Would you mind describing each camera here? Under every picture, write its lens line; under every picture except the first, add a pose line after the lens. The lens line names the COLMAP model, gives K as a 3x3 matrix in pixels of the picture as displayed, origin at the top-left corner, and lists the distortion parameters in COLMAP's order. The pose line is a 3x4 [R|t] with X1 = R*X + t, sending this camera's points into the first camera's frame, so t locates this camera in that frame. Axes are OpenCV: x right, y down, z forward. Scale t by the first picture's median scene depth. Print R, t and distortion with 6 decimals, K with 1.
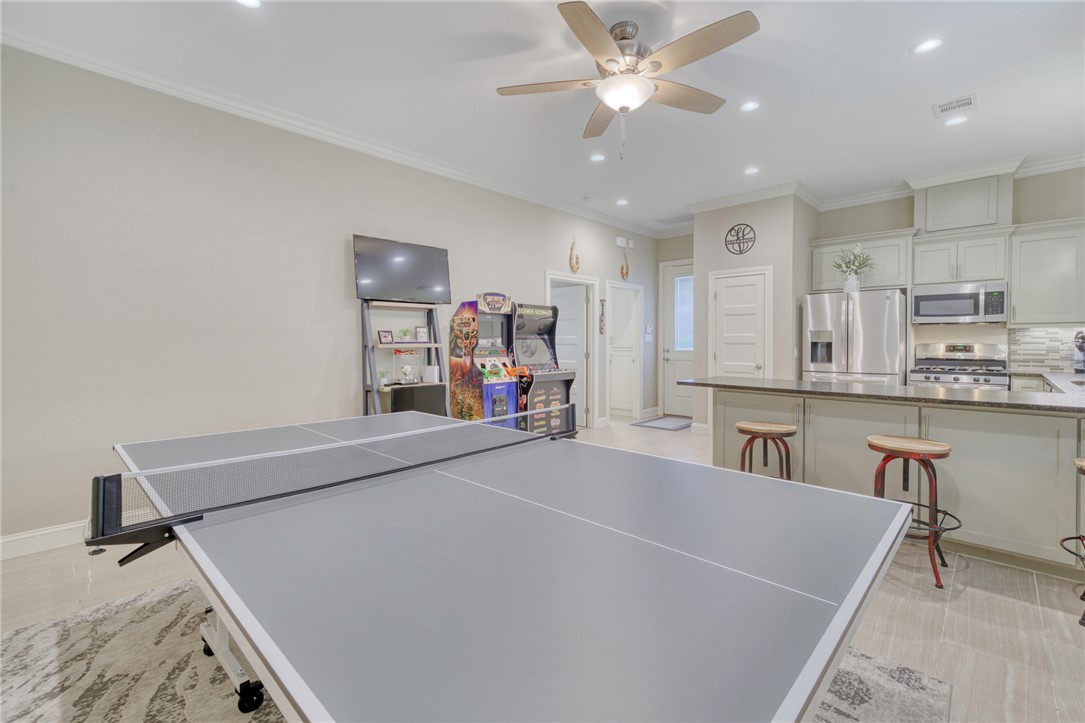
lens RADIAL K [[473.5, 0, 544.8], [0, 473.5, 352.0], [0, 0, 1]] dist [0.001483, 0.000104]
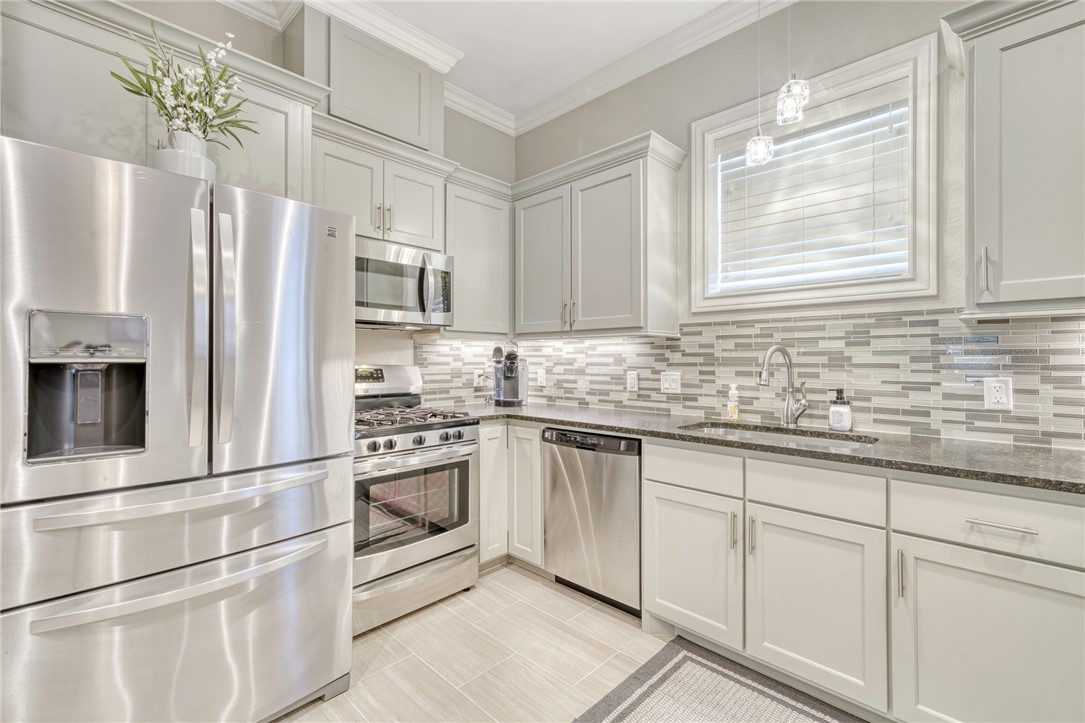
lens RADIAL K [[473.5, 0, 543.4], [0, 473.5, 358.1], [0, 0, 1]] dist [0.001483, 0.000104]
pose [[0.010861, 0.005224, 0.999927, 0.381495], [0.018467, 0.999815, -0.005424, -0.019926], [-0.999770, 0.018524, 0.010762, 0.836871]]
